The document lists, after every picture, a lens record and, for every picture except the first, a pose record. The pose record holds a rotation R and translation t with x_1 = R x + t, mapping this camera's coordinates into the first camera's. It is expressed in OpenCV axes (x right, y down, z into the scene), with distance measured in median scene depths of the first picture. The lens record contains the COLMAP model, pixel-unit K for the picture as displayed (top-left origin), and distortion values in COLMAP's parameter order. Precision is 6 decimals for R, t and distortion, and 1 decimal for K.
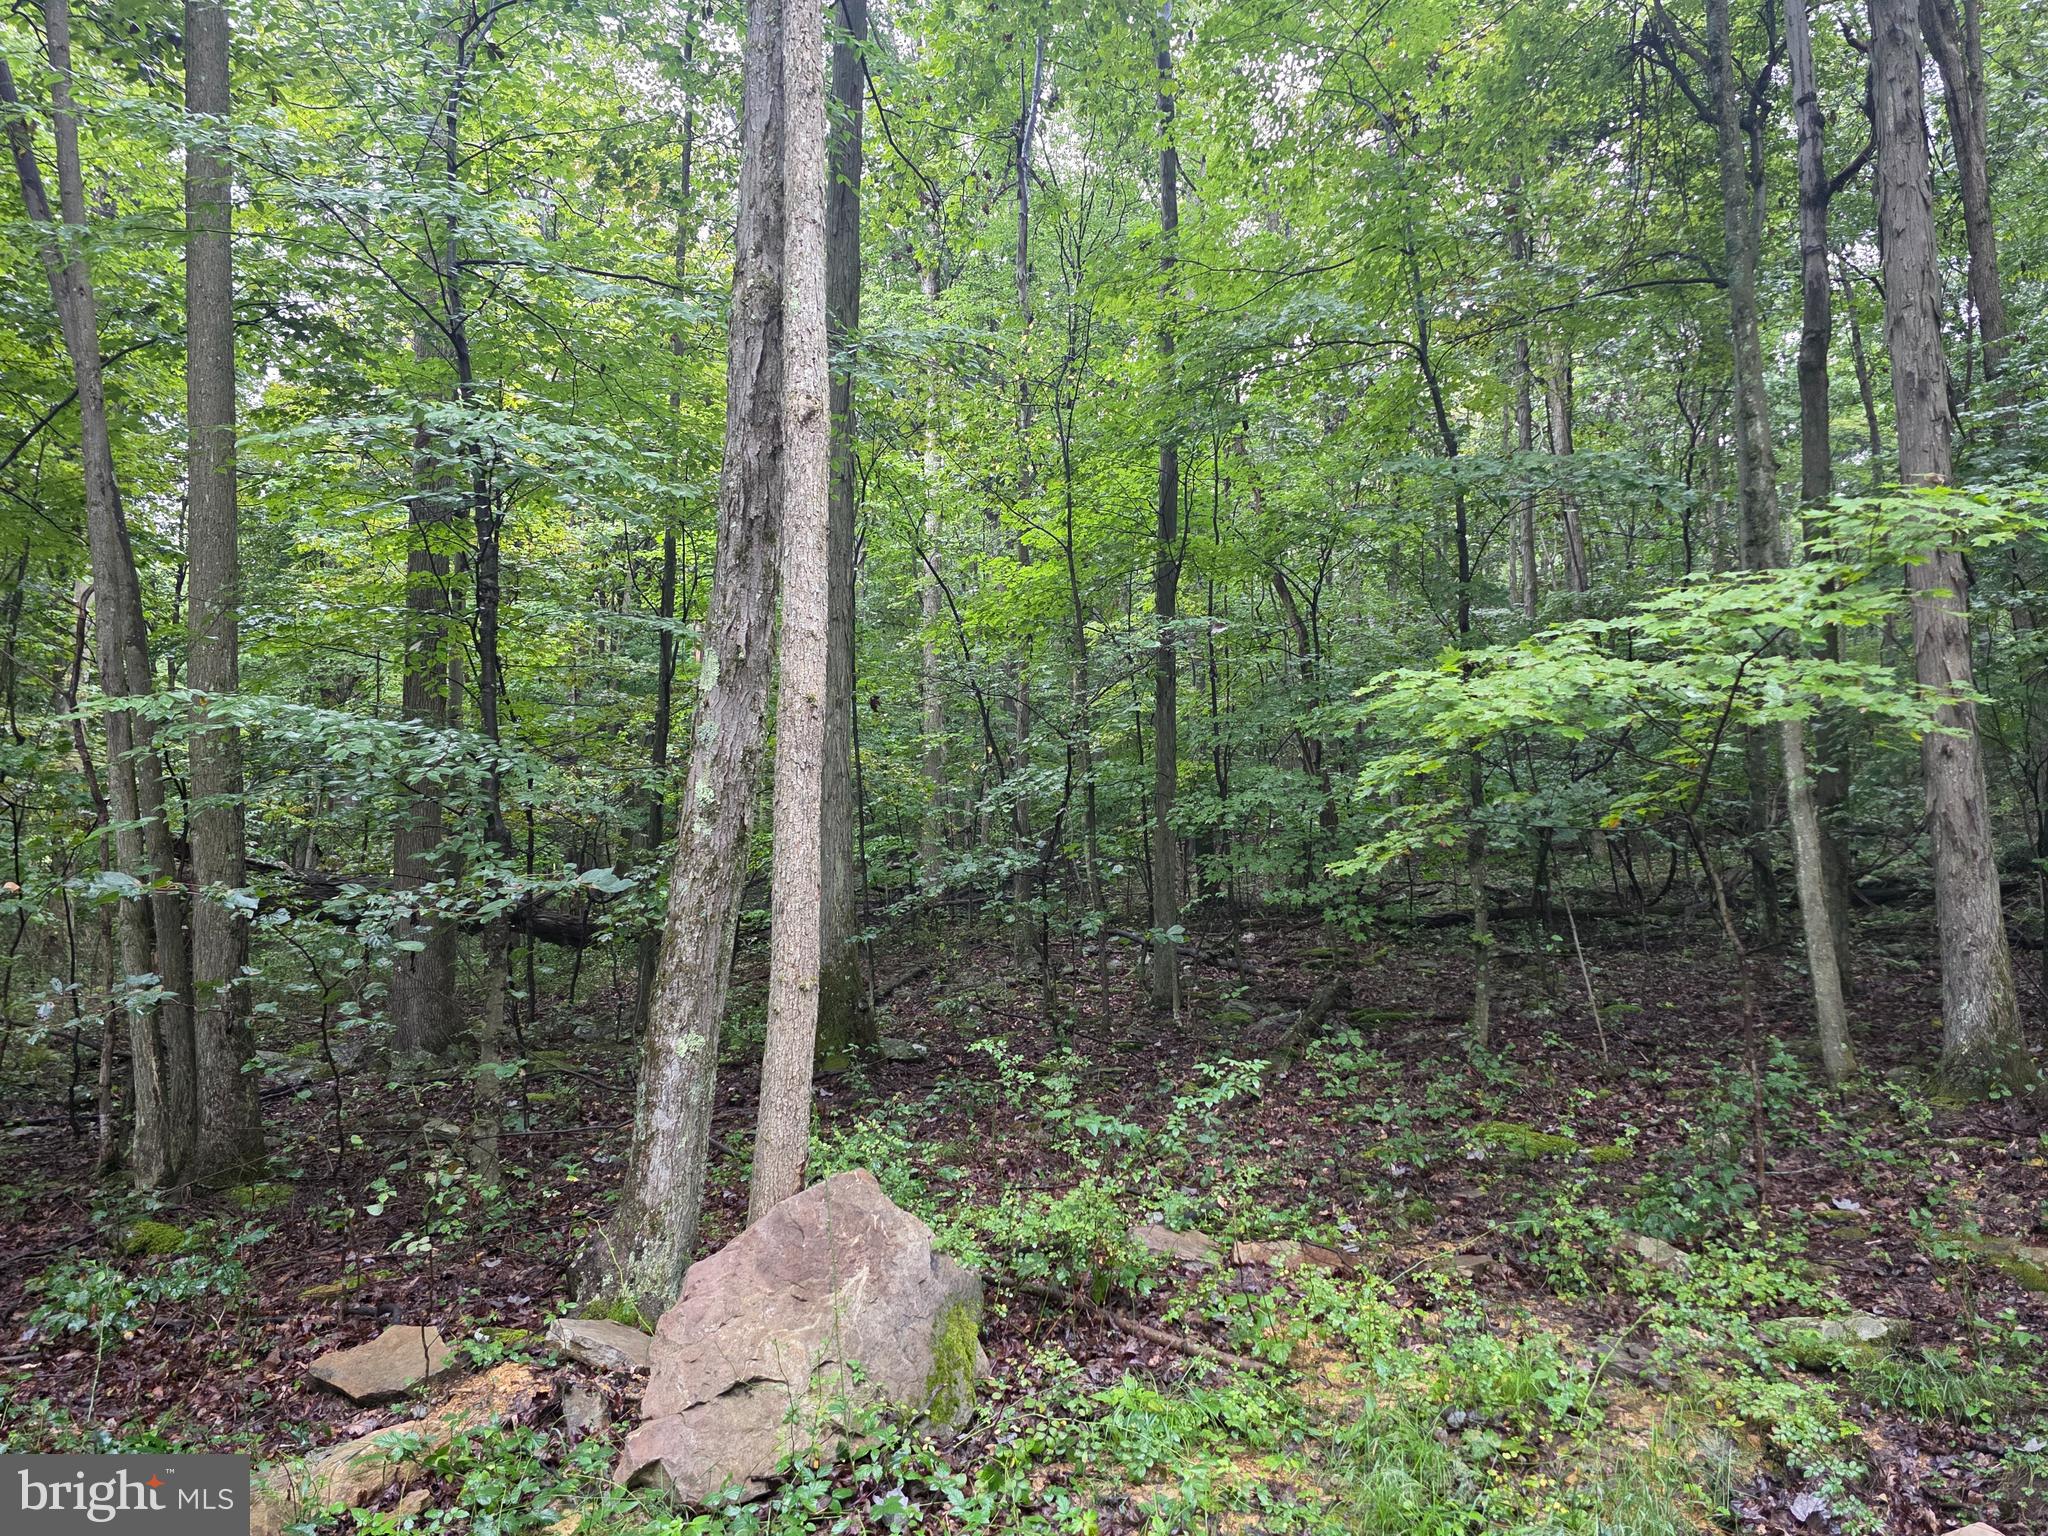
lens RADIAL K [[1400.3, 0, 1024.0], [0, 1400.3, 768.0], [0, 0, 1]] dist [0.099775, -0.092234]
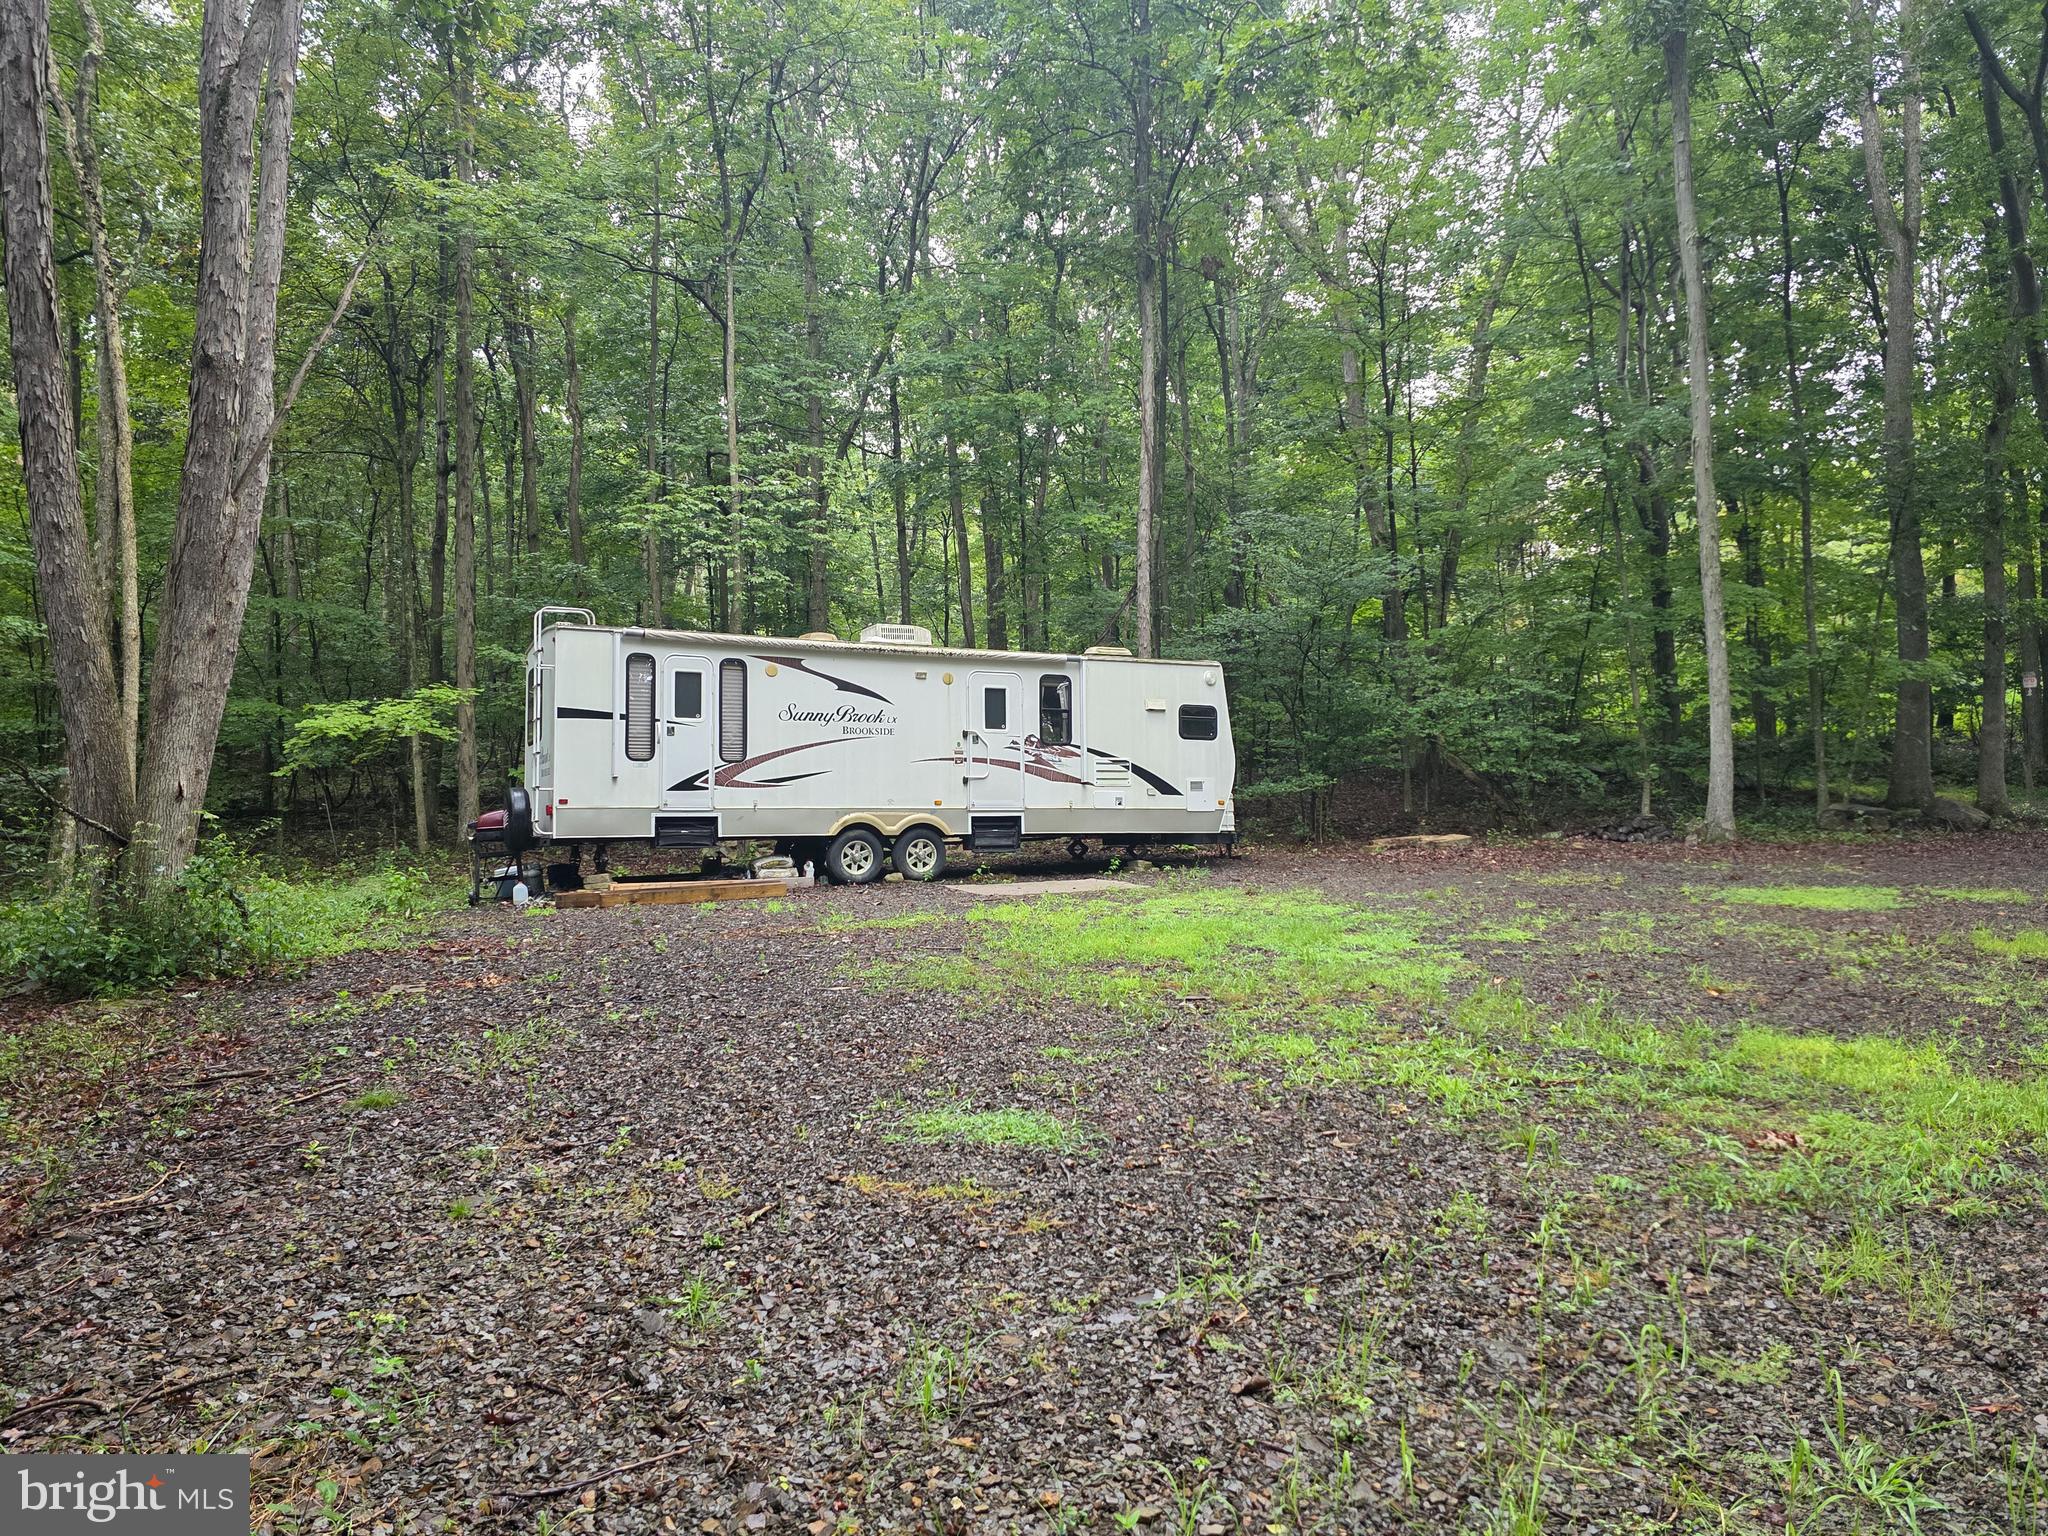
lens RADIAL K [[1400.3, 0, 1024.0], [0, 1400.3, 768.0], [0, 0, 1]] dist [0.099775, -0.092234]
pose [[0.628388, 0.018744, 0.777674, -0.069113], [-0.065965, 0.997393, 0.029262, -0.008561], [-0.775098, -0.069688, 0.627986, -0.132598]]
